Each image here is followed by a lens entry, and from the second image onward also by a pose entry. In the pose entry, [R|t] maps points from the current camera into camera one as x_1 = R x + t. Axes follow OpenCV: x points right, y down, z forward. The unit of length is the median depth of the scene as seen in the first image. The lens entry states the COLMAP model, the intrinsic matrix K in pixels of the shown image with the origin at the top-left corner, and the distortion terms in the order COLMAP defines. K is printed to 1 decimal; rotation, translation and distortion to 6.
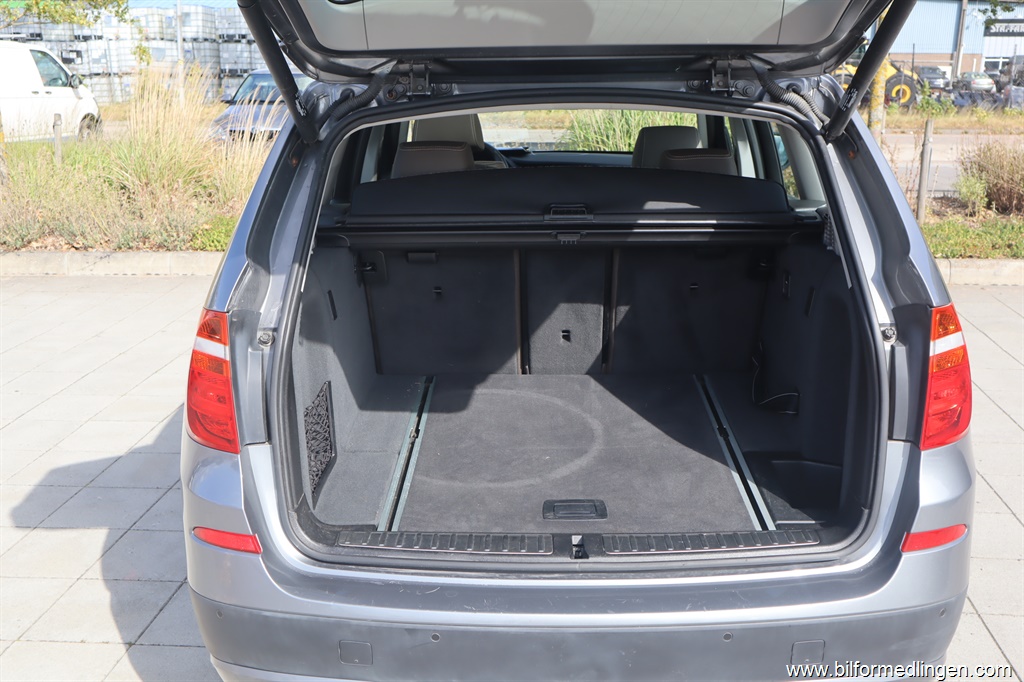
lens RADIAL K [[1046.7, 0, 508.0], [0, 1046.7, 338.0], [0, 0, 1]] dist [0.005084, 0.000000]
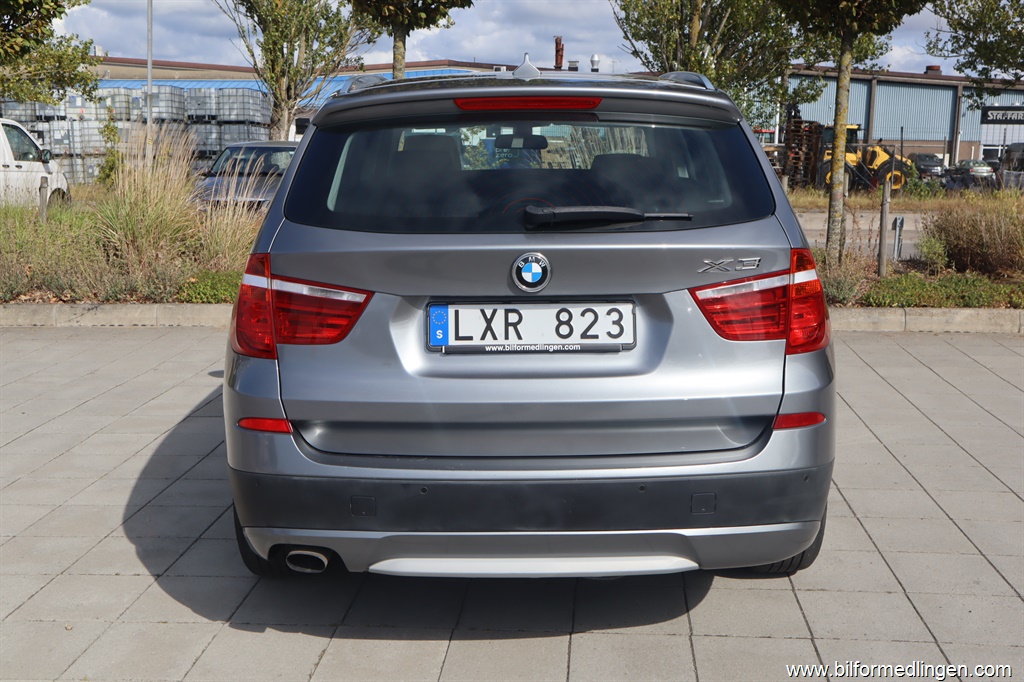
lens RADIAL K [[1146.6, 0, 512.2], [0, 1146.6, 340.9], [0, 0, 1]] dist [0.008231, 0.000000]
pose [[0.999792, 0.000722, 0.020396, 0.001942], [0.001239, 0.995382, -0.095981, 0.035006], [-0.020372, 0.095986, 0.995174, -0.070076]]
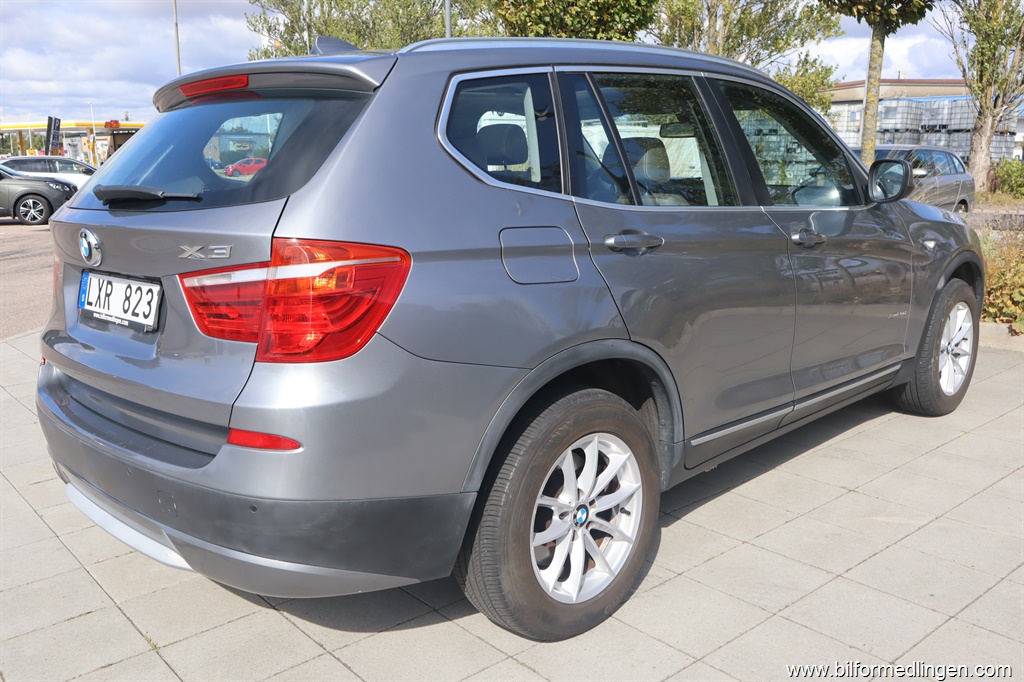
lens RADIAL K [[924.9, 0, 511.8], [0, 924.9, 339.9], [0, 0, 1]] dist [-0.021709, -0.017478]
pose [[0.717231, 0.127751, -0.685025, 0.194740], [-0.172764, 0.984959, 0.002800, 0.005108], [0.675079, 0.116340, 0.728514, 0.067384]]
